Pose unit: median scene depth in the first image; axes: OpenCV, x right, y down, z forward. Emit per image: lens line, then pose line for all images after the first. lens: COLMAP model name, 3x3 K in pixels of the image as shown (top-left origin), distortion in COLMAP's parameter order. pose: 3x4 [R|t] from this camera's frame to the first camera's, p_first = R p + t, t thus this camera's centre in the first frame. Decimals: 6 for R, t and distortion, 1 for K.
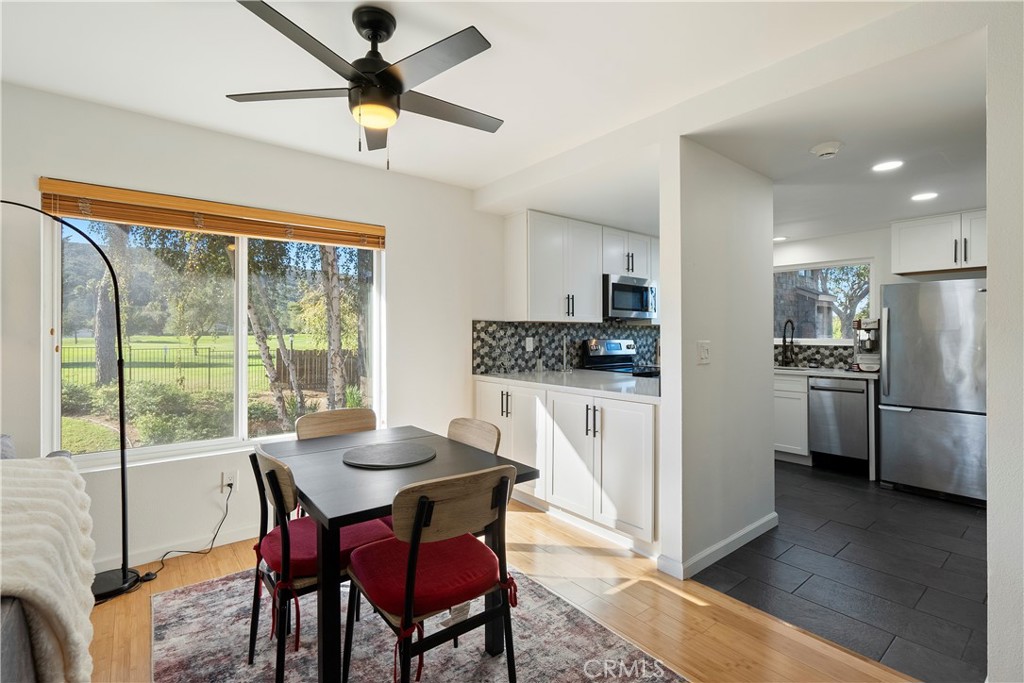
lens RADIAL K [[467.8, 0, 508.1], [0, 467.8, 336.0], [0, 0, 1]] dist [0.001068, 0.000078]
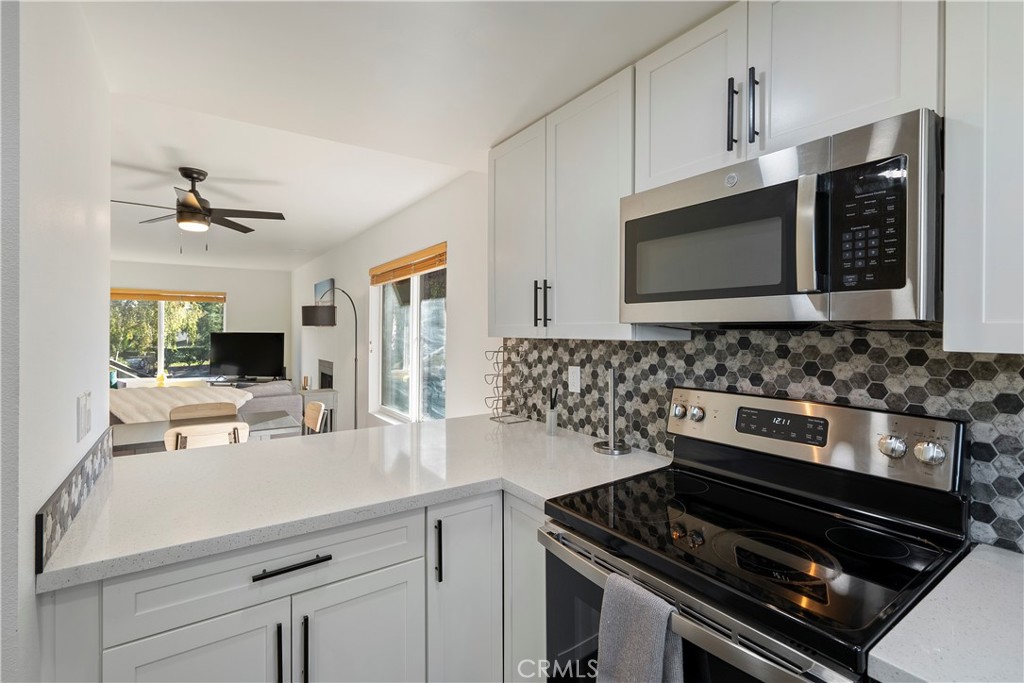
lens RADIAL K [[467.8, 0, 511.6], [0, 467.8, 337.1], [0, 0, 1]] dist [0.001068, 0.000078]
pose [[-0.053426, 0.006978, -0.998547, 0.583760], [-0.014959, 0.999858, 0.007787, -0.033383], [0.998460, 0.015354, -0.053314, 0.965391]]
